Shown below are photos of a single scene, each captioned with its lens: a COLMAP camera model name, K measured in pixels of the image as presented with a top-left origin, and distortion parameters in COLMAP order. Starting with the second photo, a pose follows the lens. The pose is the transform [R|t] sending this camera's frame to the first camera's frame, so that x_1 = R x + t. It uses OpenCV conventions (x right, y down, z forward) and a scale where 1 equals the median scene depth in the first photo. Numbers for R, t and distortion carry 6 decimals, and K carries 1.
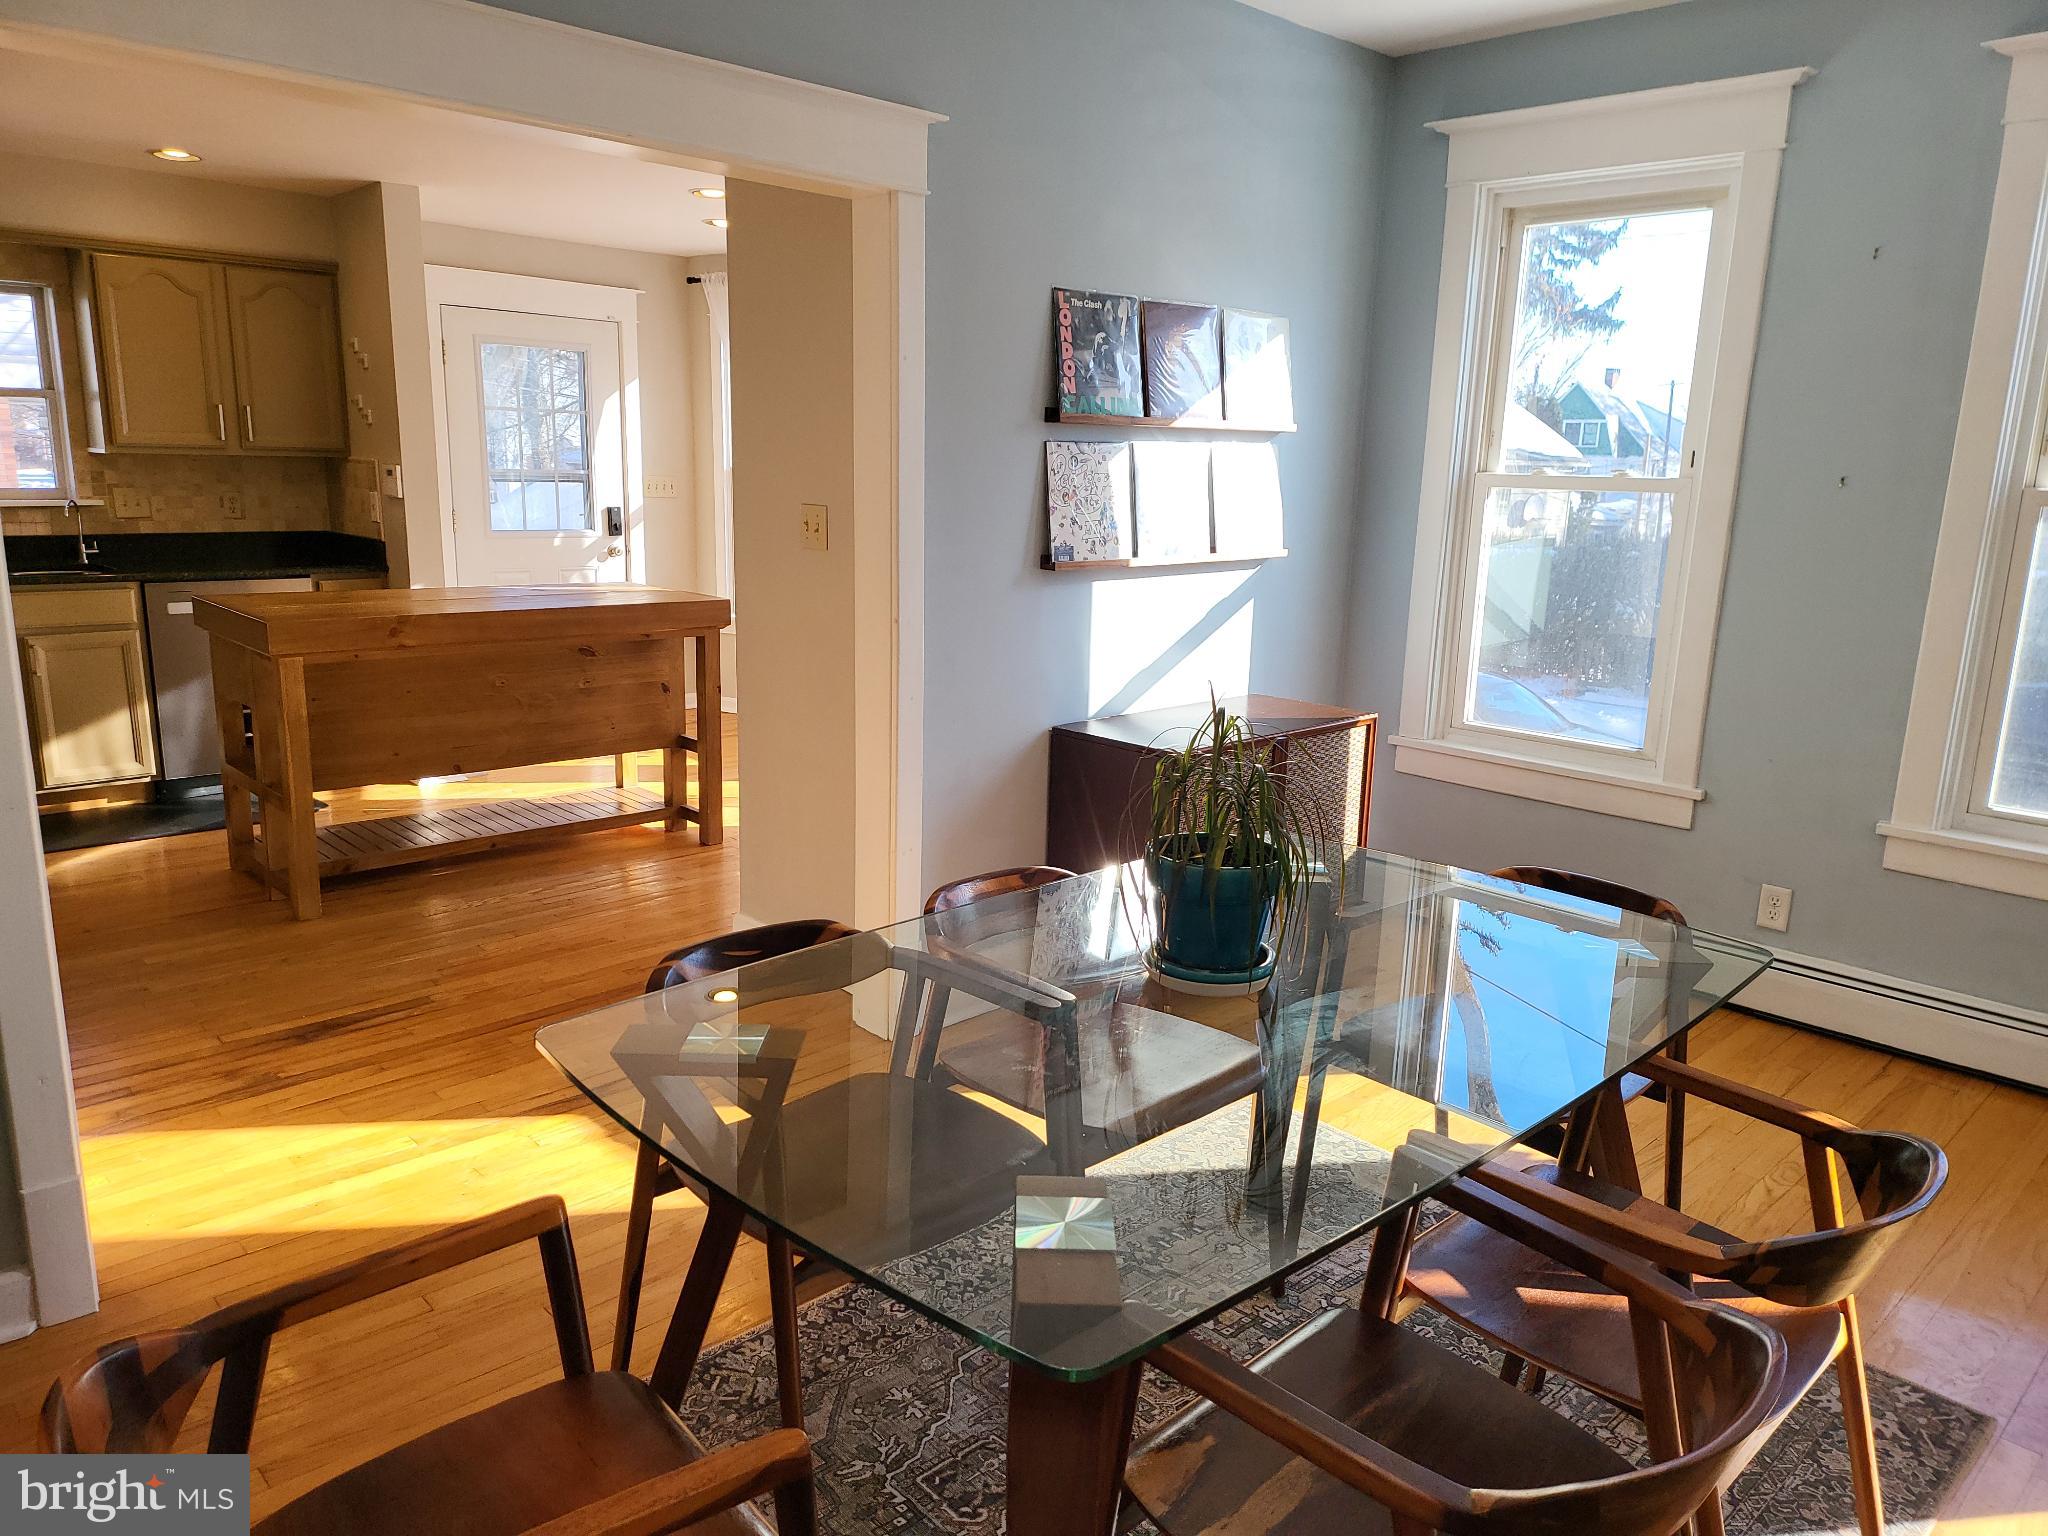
lens RADIAL K [[1450.9, 0, 1014.7], [0, 1450.9, 765.8], [0, 0, 1]] dist [0.079523, -0.063663]
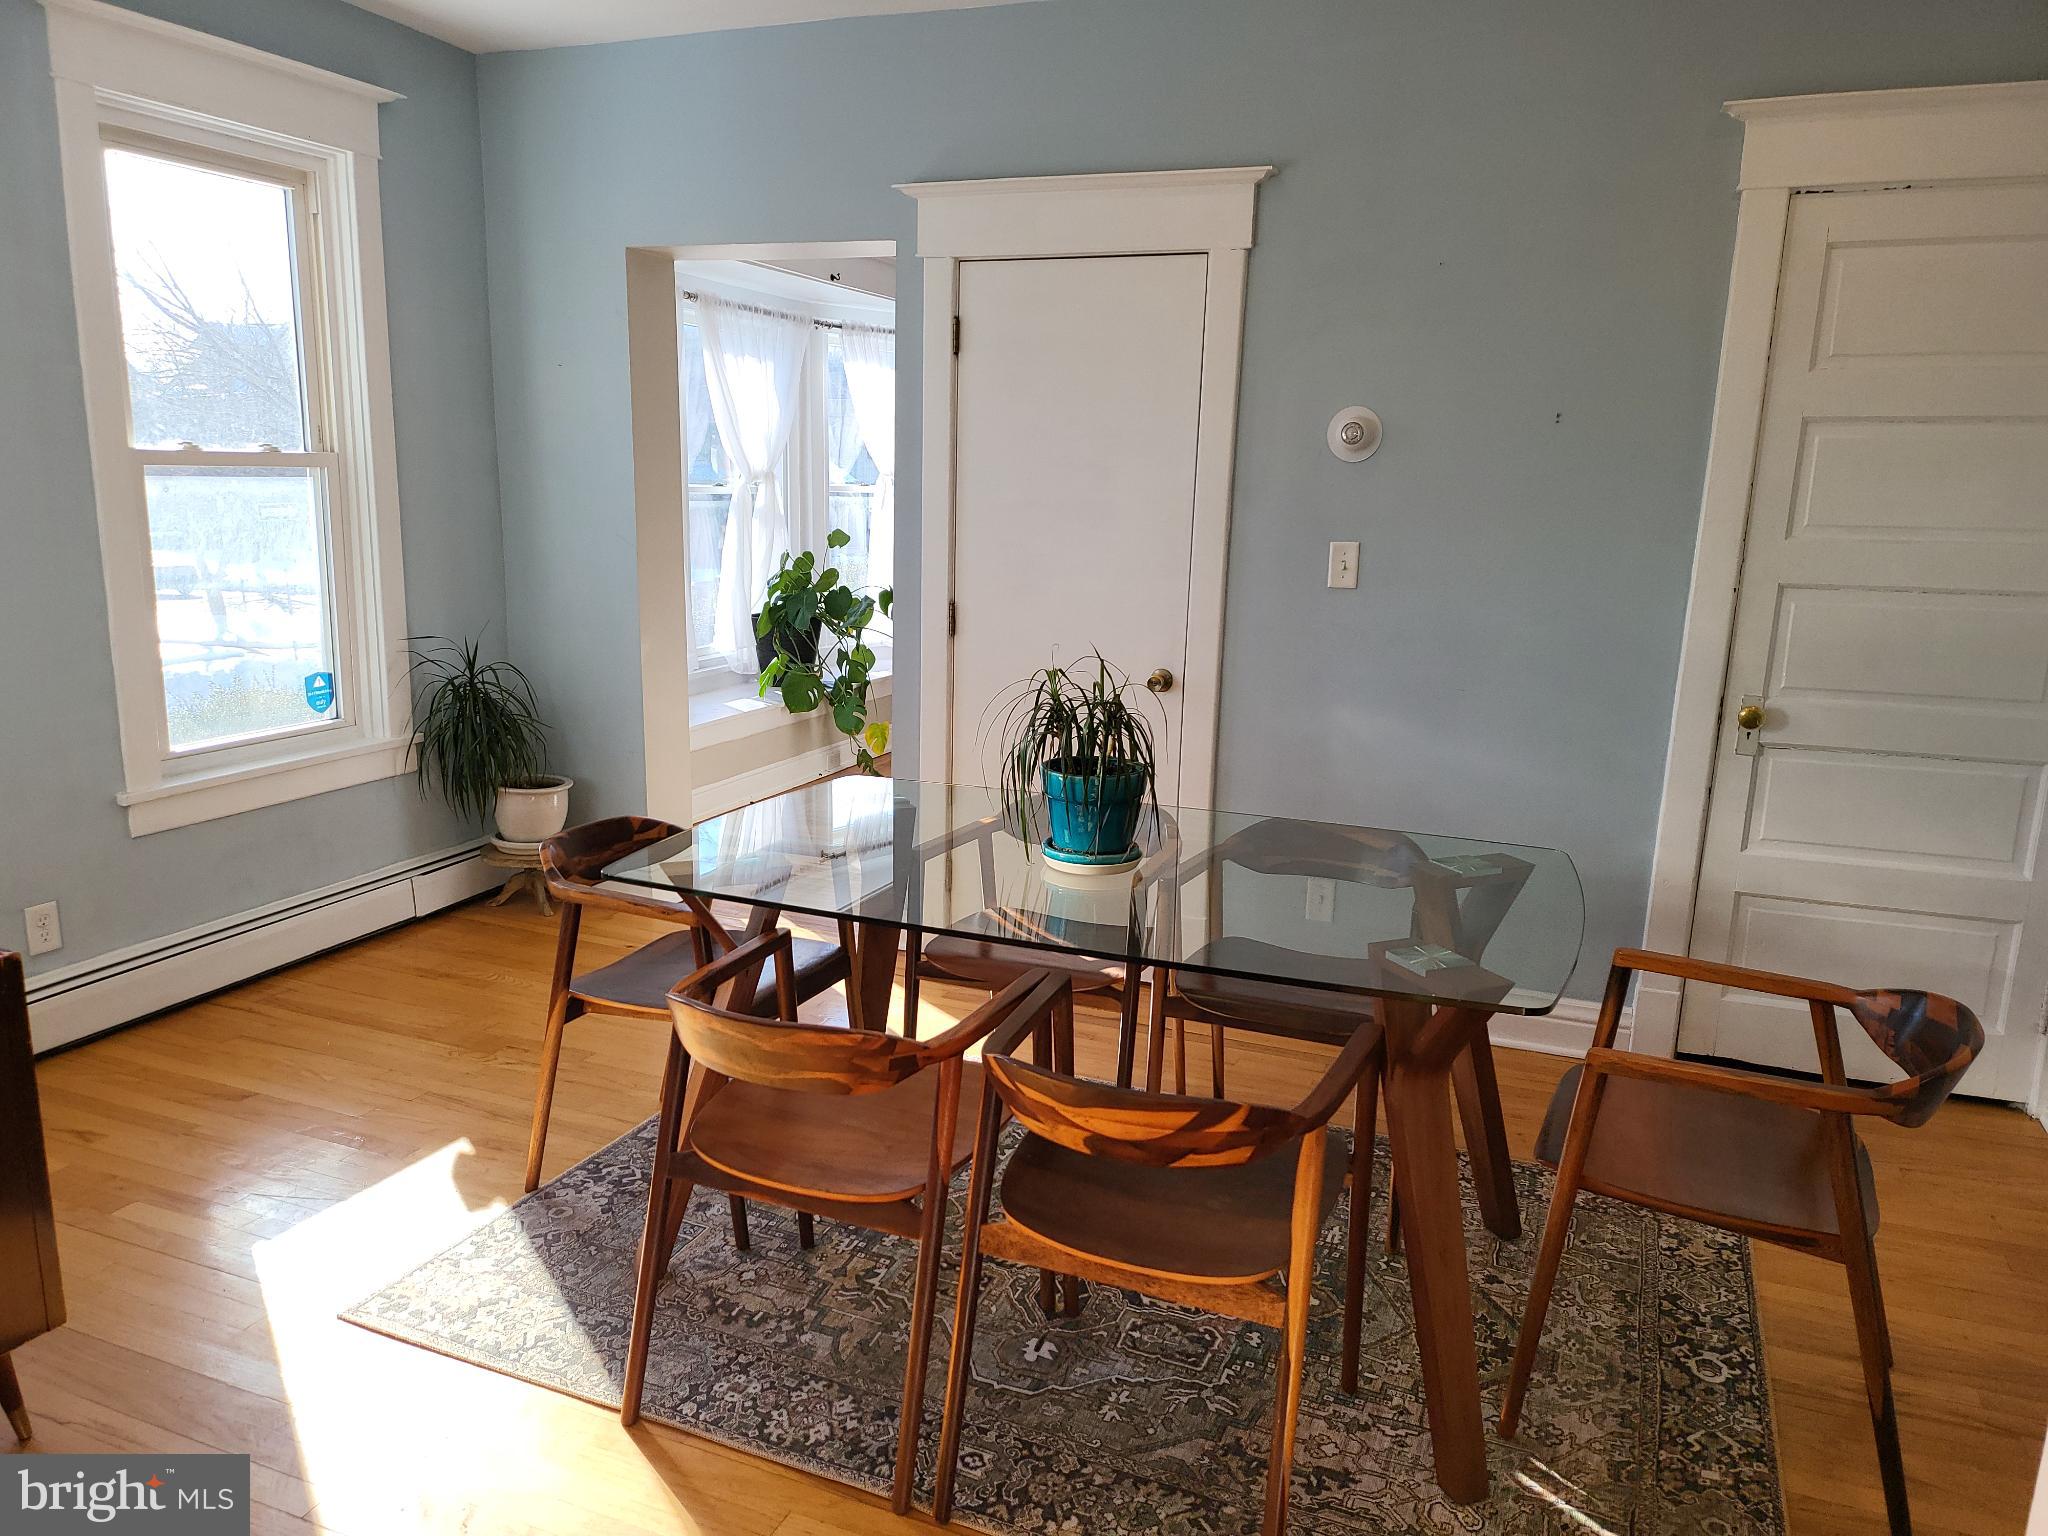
lens RADIAL K [[1450.9, 0, 1037.3], [0, 1450.9, 777.4], [0, 0, 1]] dist [0.079523, -0.063663]
pose [[-0.419779, -0.228127, 0.878490, -0.810787], [0.156989, 0.935060, 0.317833, -0.290807], [-0.893946, 0.271333, -0.356705, 1.246301]]
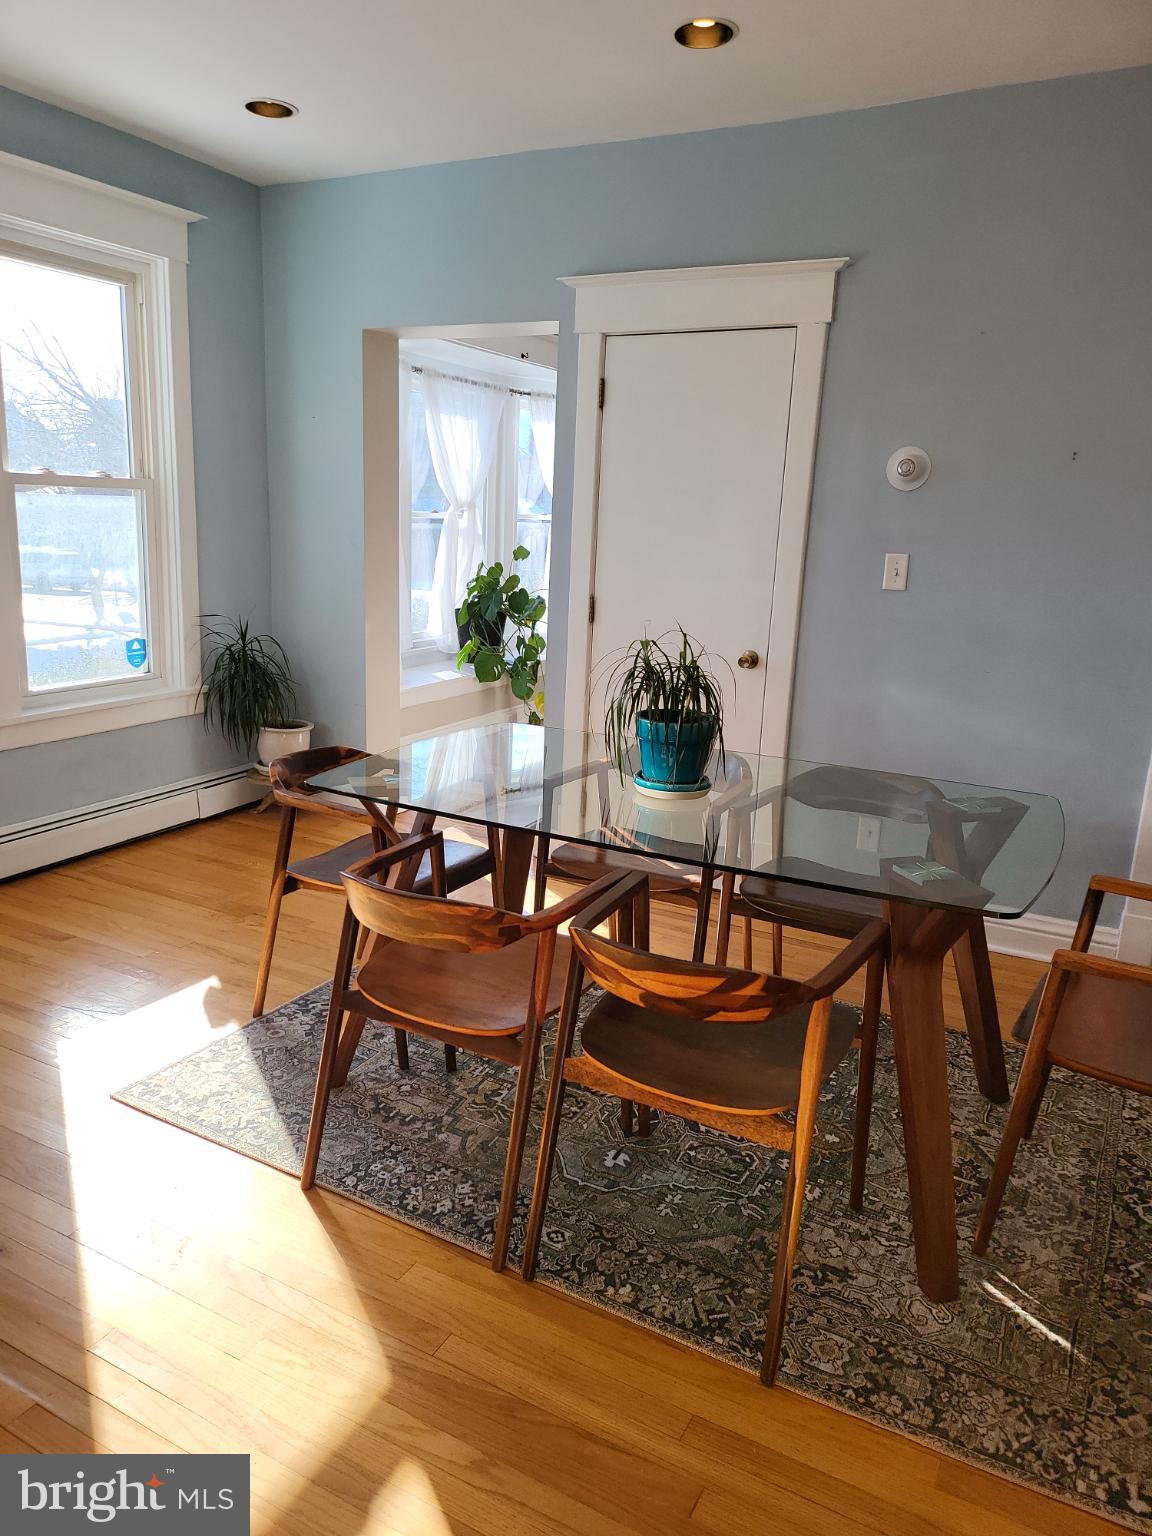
lens RADIAL K [[1088.2, 0, 569.0], [0, 1088.2, 754.3], [0, 0, 1]] dist [0.079523, -0.063663]
pose [[-0.317457, -0.250026, 0.914717, -0.816447], [0.156926, 0.937463, 0.310705, -0.257155], [-0.935198, 0.242179, -0.258369, 1.198438]]
